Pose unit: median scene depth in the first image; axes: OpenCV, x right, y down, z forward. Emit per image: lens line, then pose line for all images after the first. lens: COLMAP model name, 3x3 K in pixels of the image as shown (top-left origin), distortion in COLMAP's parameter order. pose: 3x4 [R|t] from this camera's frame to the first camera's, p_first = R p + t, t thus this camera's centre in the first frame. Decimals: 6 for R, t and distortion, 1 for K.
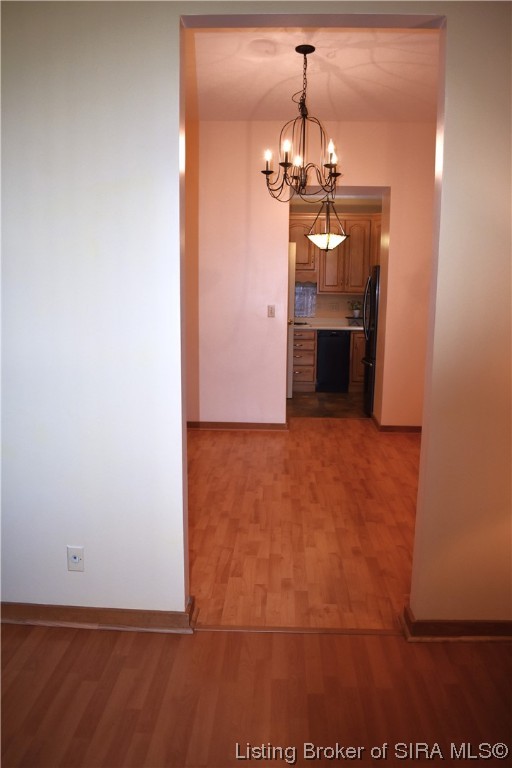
lens RADIAL K [[608.0, 0, 254.6], [0, 608.0, 382.9], [0, 0, 1]] dist [-0.086648, 0.010273]
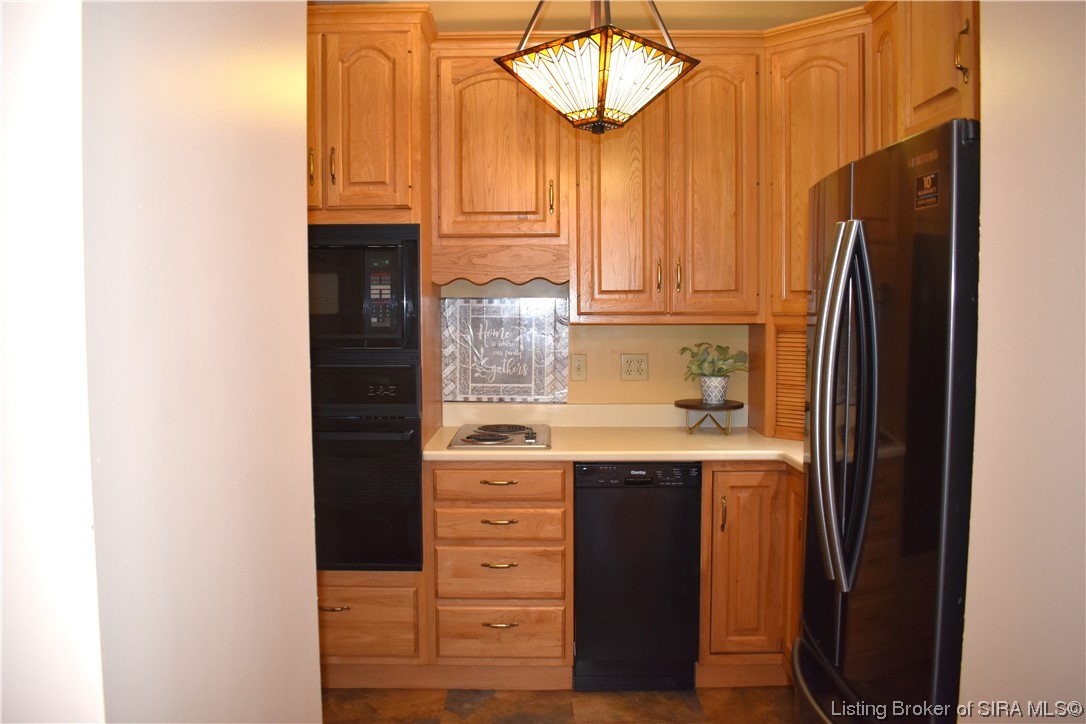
lens RADIAL K [[859.7, 0, 544.0], [0, 859.7, 361.9], [0, 0, 1]] dist [-0.086648, 0.010273]
pose [[0.999209, -0.018828, 0.035026, 0.078199], [0.022349, 0.994428, -0.103021, -0.091001], [-0.032891, 0.103722, 0.994062, 0.627389]]
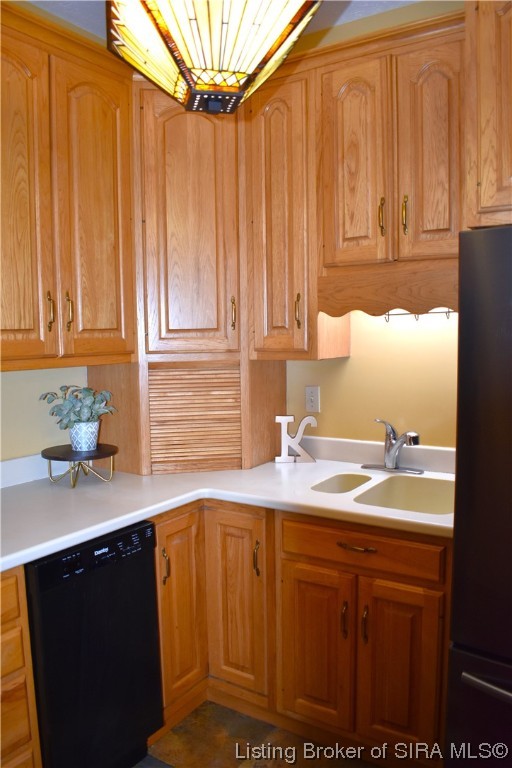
lens RADIAL K [[608.0, 0, 255.9], [0, 608.0, 380.9], [0, 0, 1]] dist [-0.086648, 0.010273]
pose [[0.499084, -0.086643, 0.862211, -0.017088], [0.163635, 0.986511, 0.004415, -0.131056], [-0.850963, 0.138885, 0.506530, 0.830080]]
